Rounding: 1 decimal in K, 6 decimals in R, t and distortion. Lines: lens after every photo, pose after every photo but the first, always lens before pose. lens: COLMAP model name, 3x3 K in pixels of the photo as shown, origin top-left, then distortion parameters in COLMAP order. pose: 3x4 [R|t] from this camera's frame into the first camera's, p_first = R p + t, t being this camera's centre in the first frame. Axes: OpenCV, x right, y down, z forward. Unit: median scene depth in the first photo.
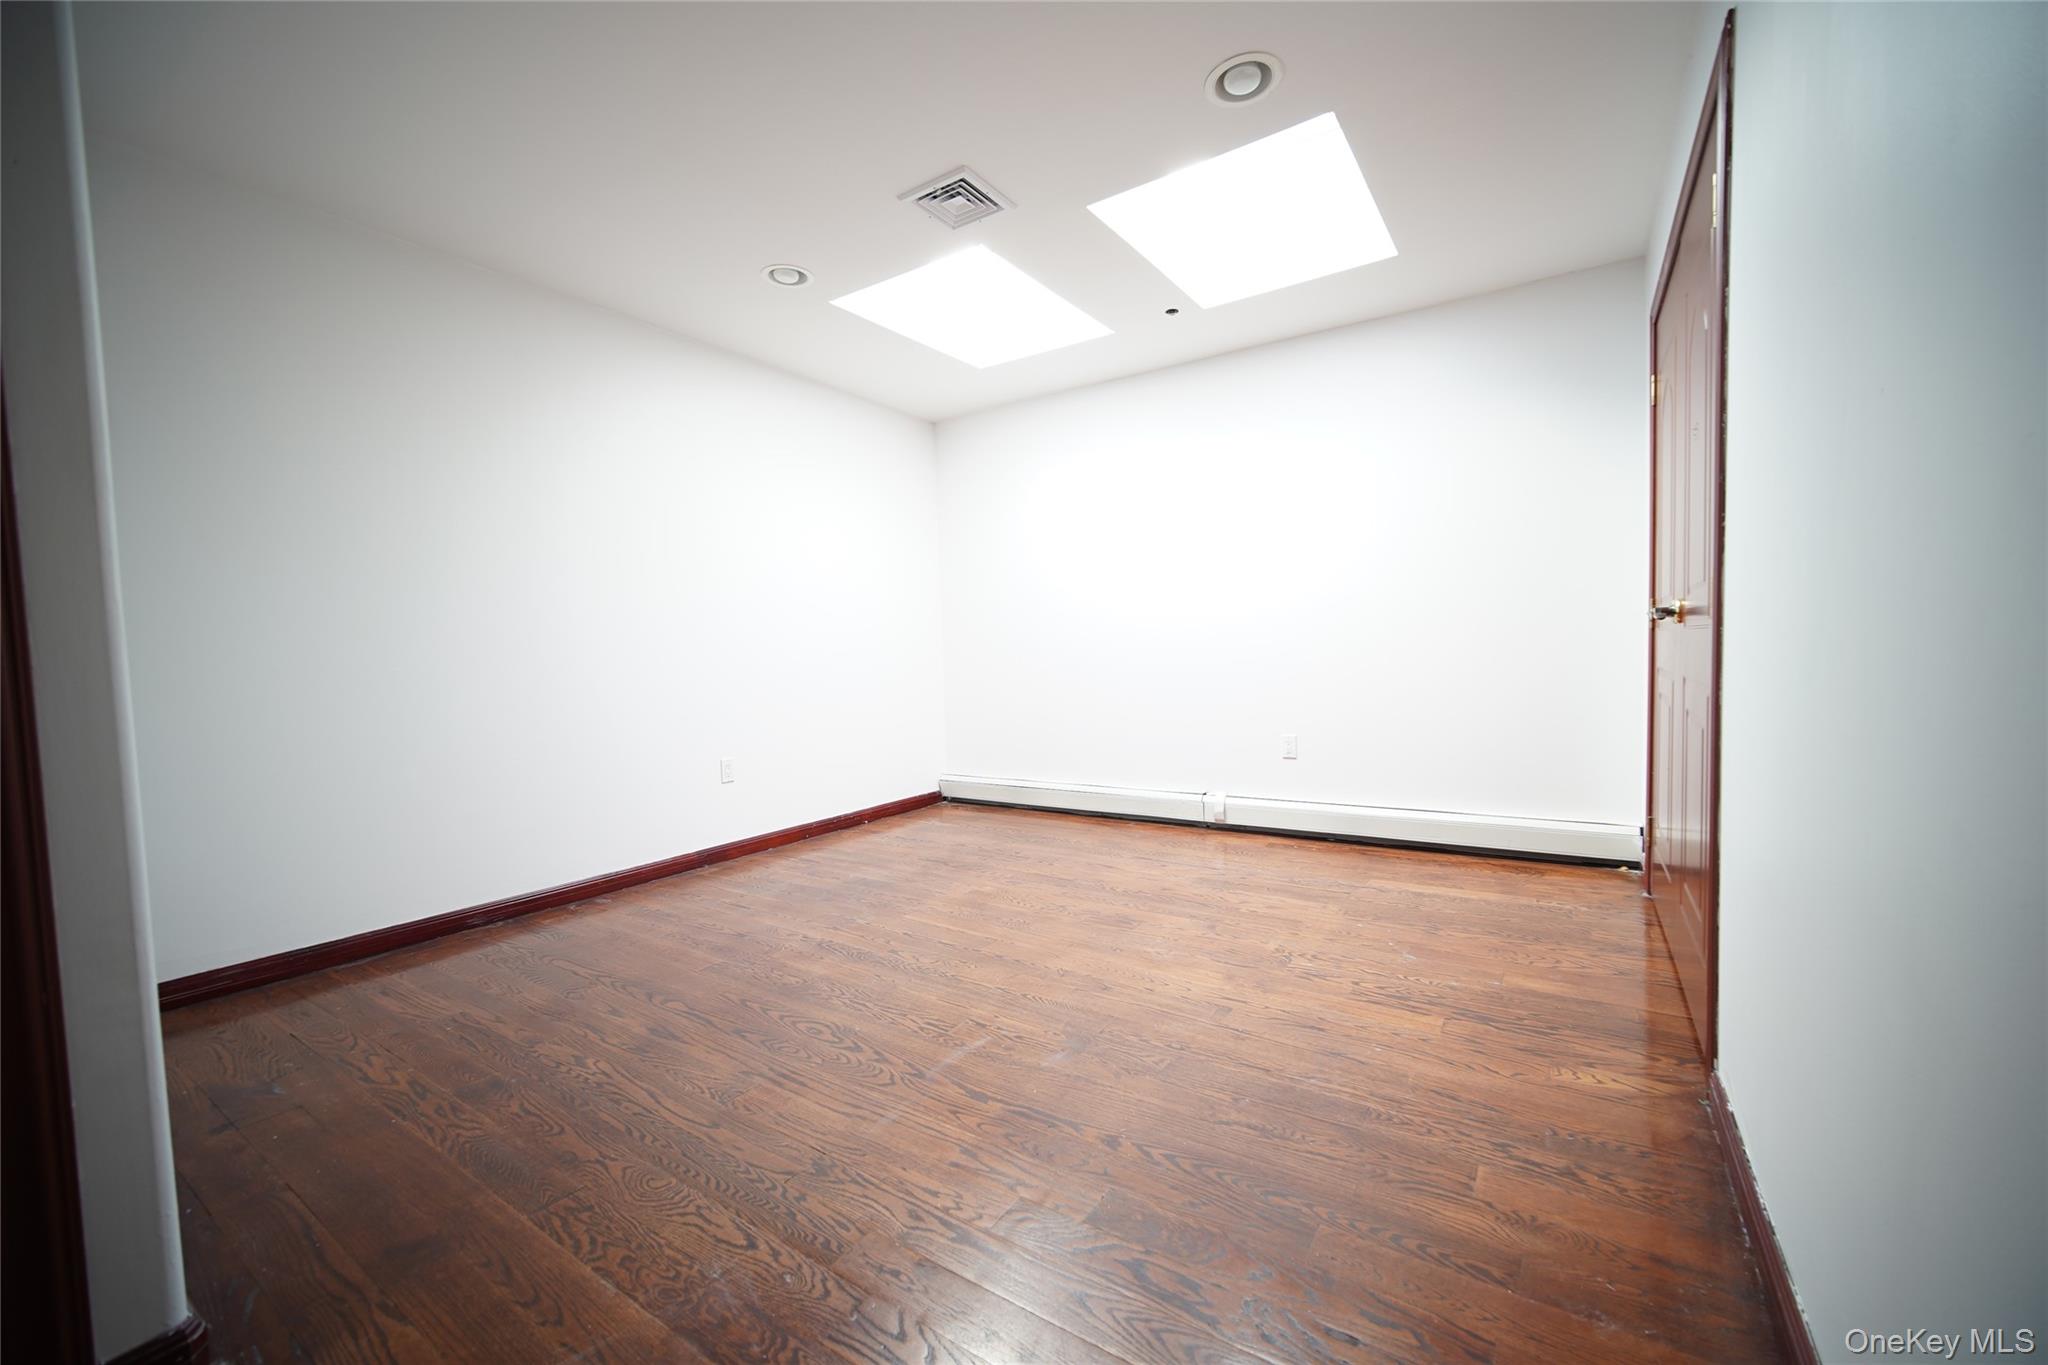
lens RADIAL K [[818.0, 0, 1024.0], [0, 818.0, 682.5], [0, 0, 1]] dist [-0.001436, -0.000011]
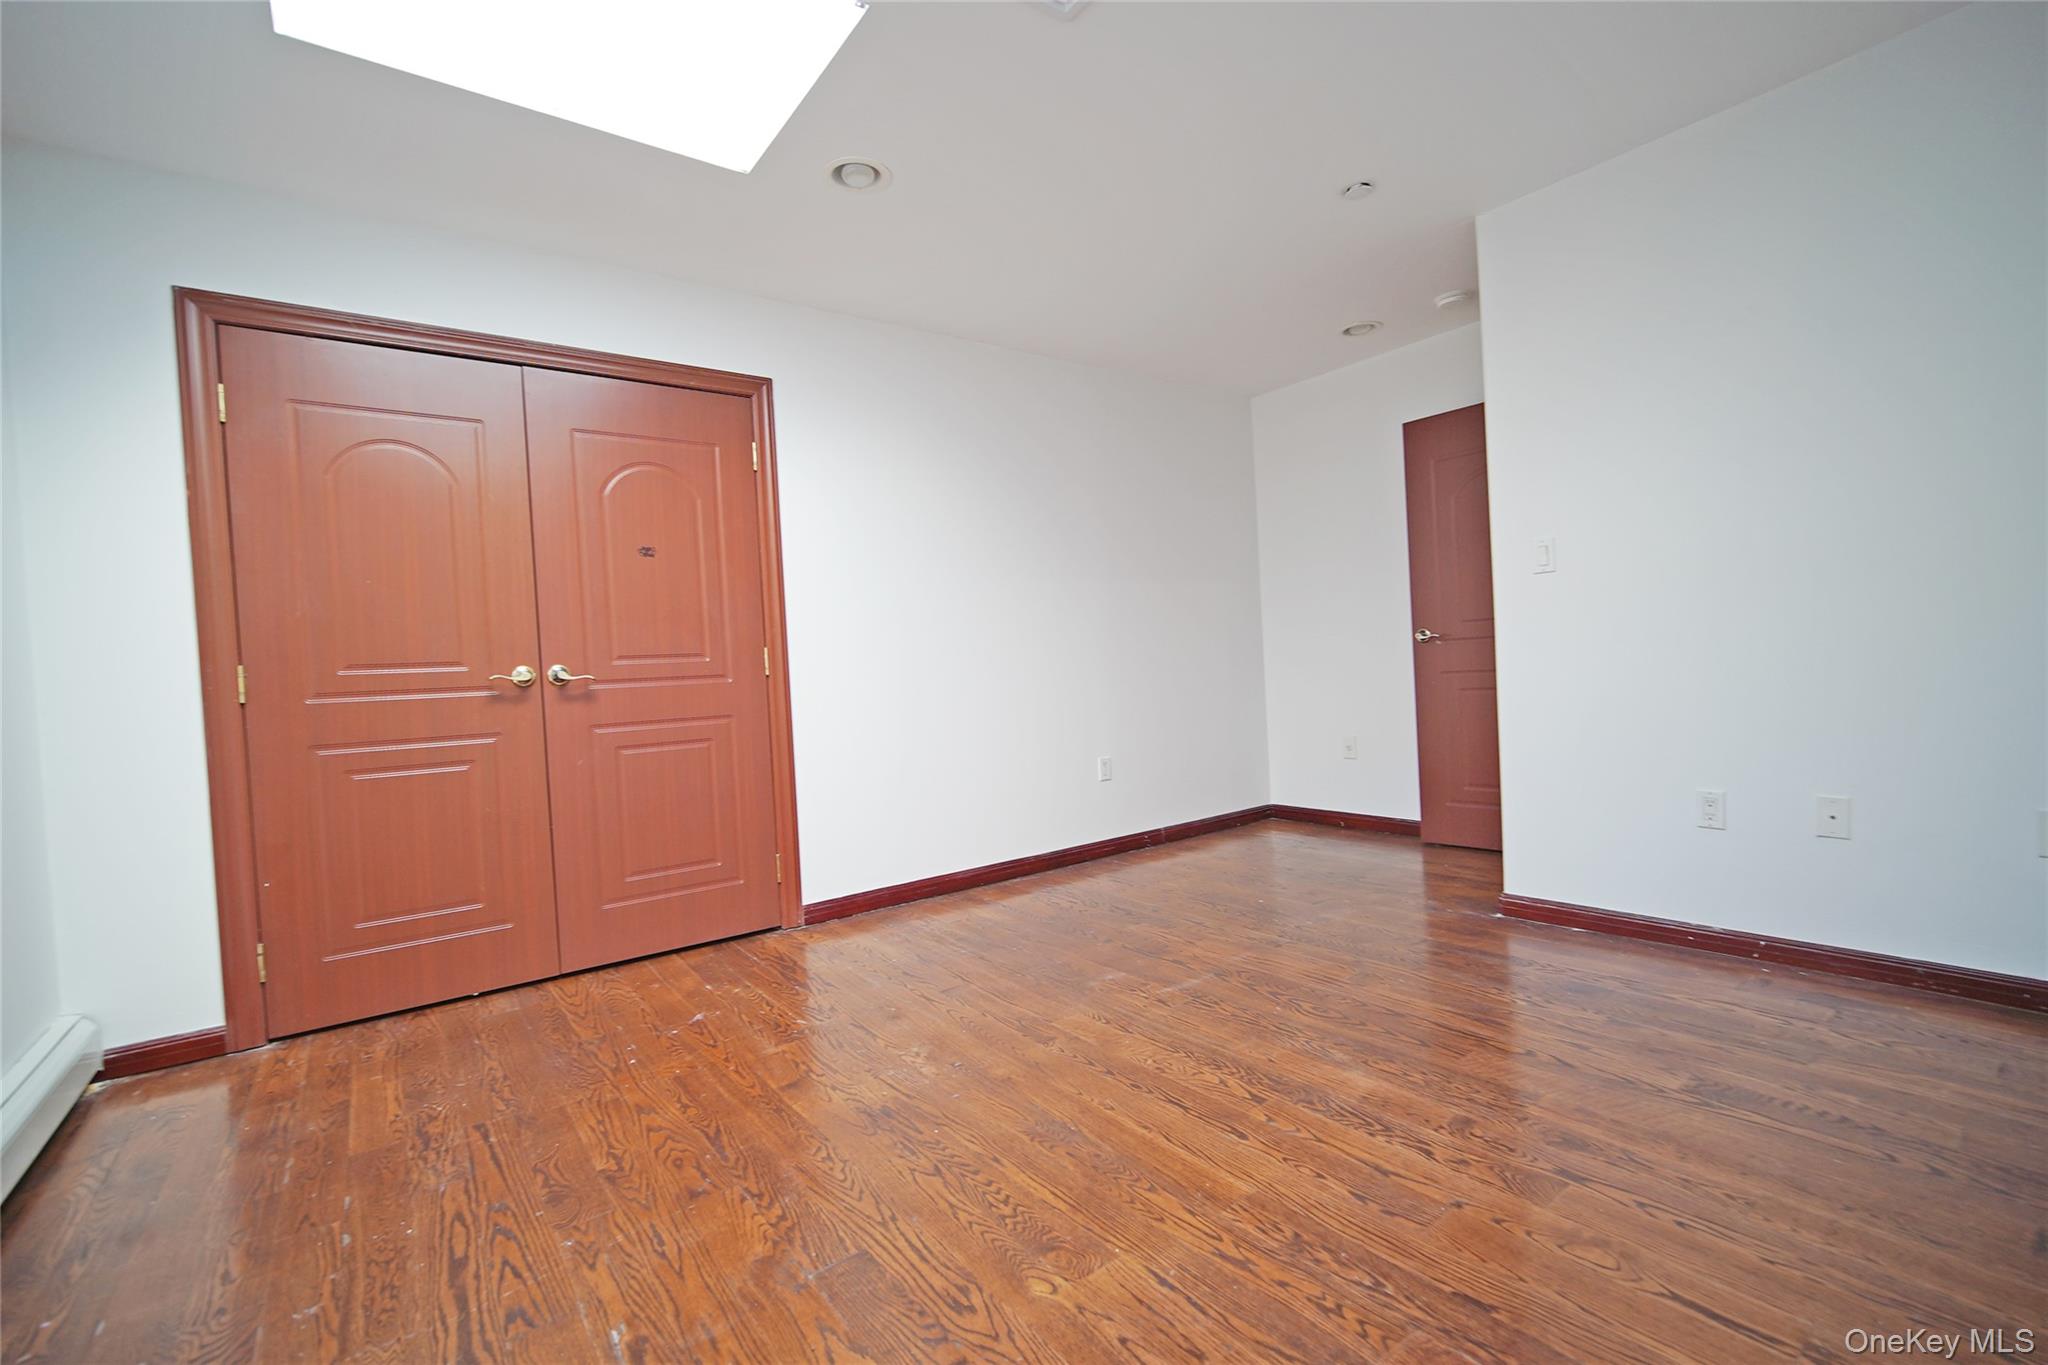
lens RADIAL K [[882.0, 0, 1052.3], [0, 882.0, 675.2], [0, 0, 1]] dist [-0.003826, -0.000205]
pose [[-0.948099, 0.075612, 0.308855, -0.220233], [0.092081, 0.994984, 0.039078, -0.052101], [-0.304351, 0.065490, -0.950306, 1.513032]]
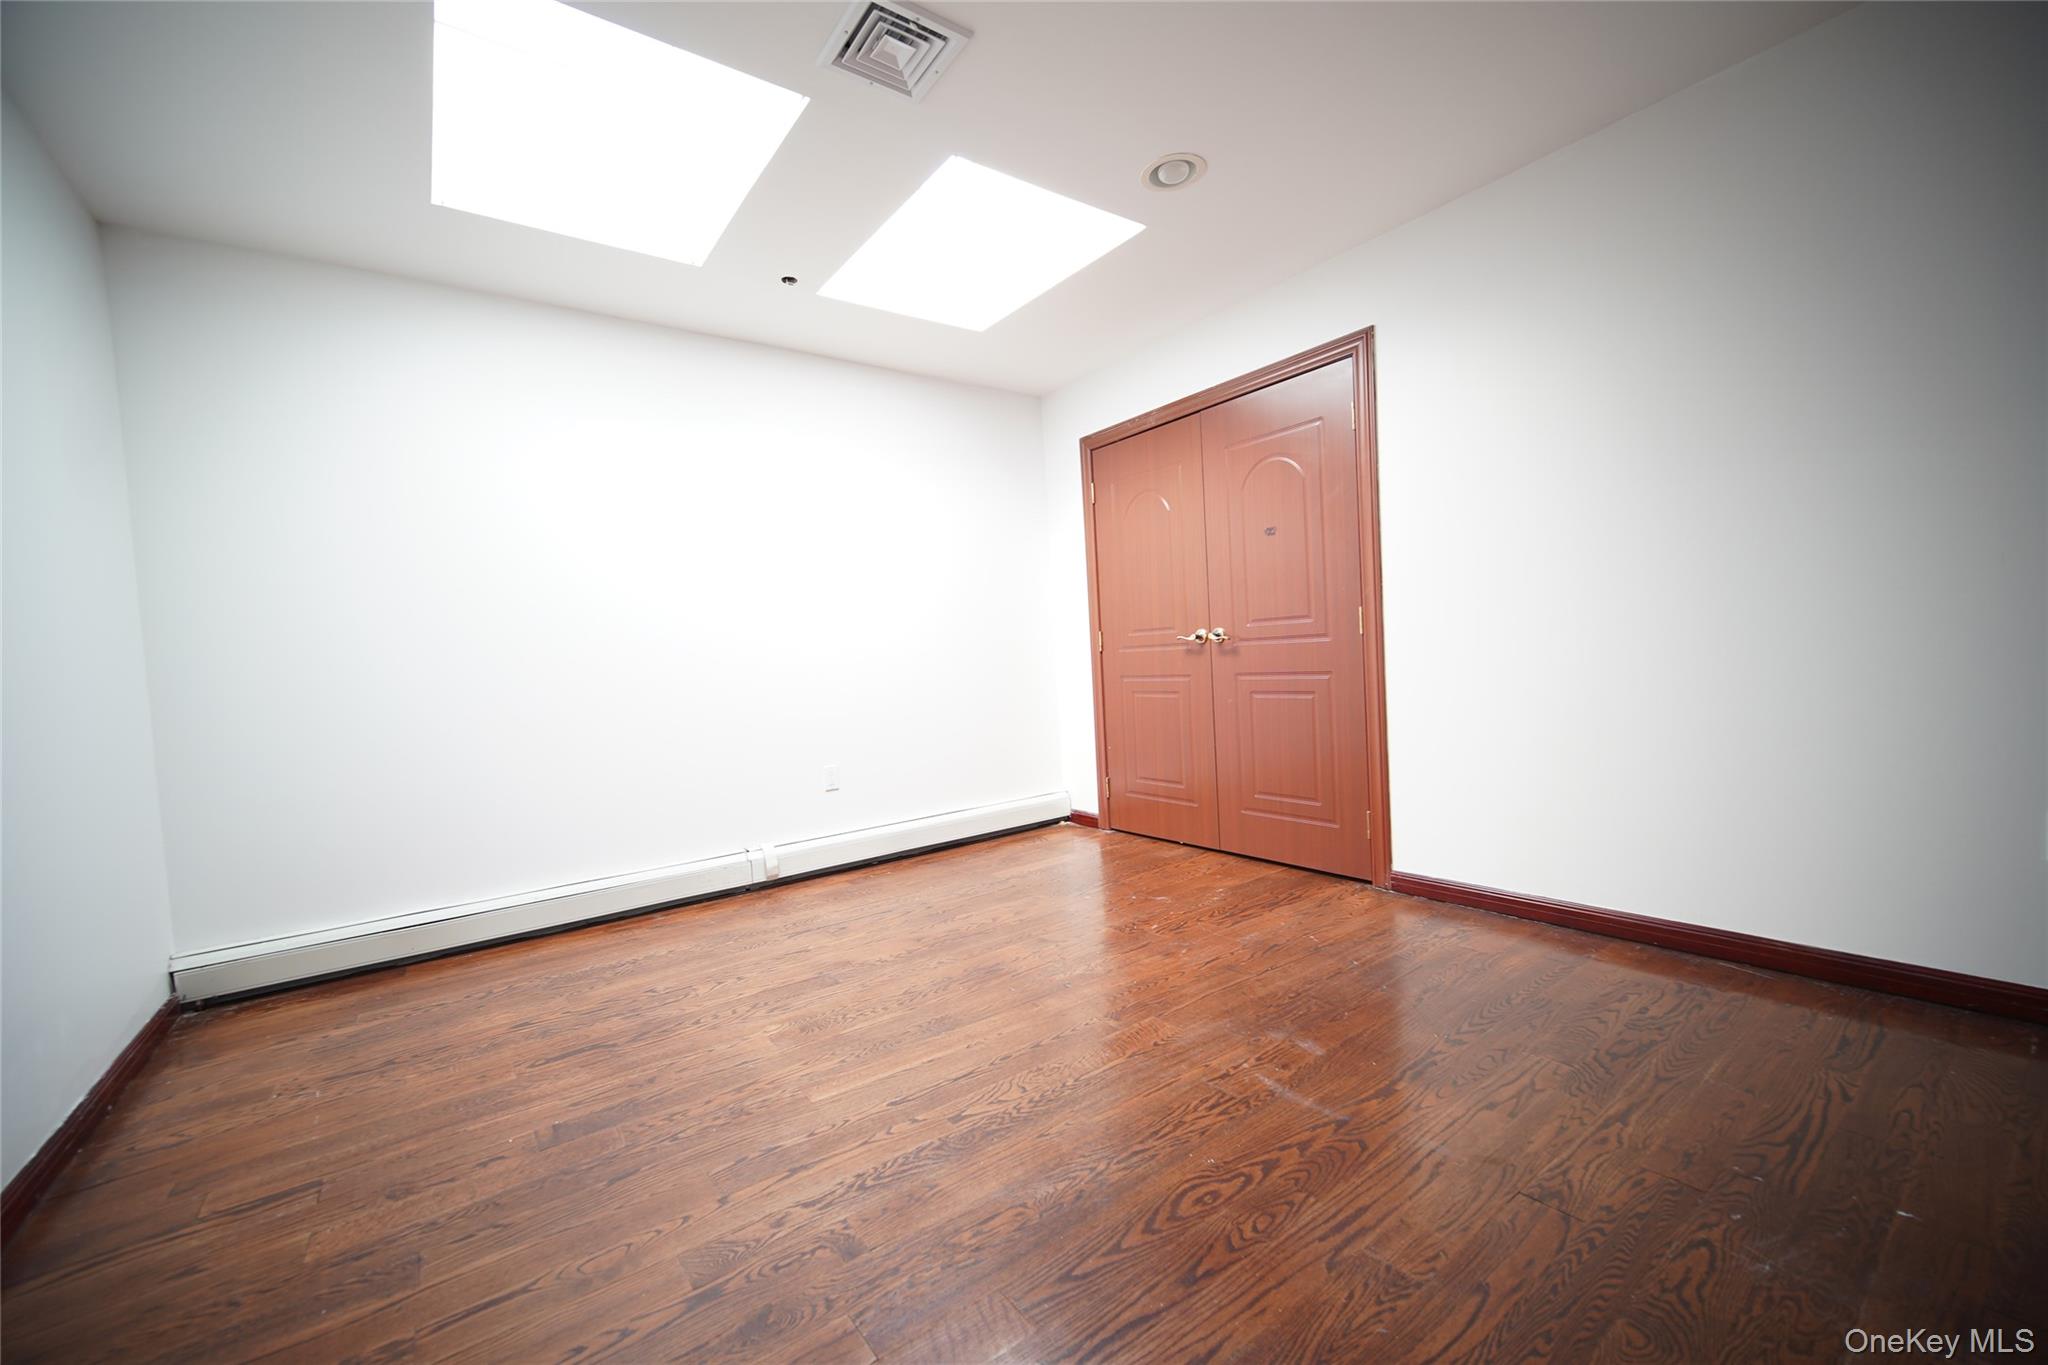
lens RADIAL K [[818.0, 0, 1024.0], [0, 818.0, 682.5], [0, 0, 1]] dist [-0.001436, -0.000011]
pose [[0.329020, -0.020072, 0.944109, -0.666373], [0.083360, 0.996488, -0.007865, -0.008047], [-0.940636, 0.081289, 0.329538, 0.623299]]
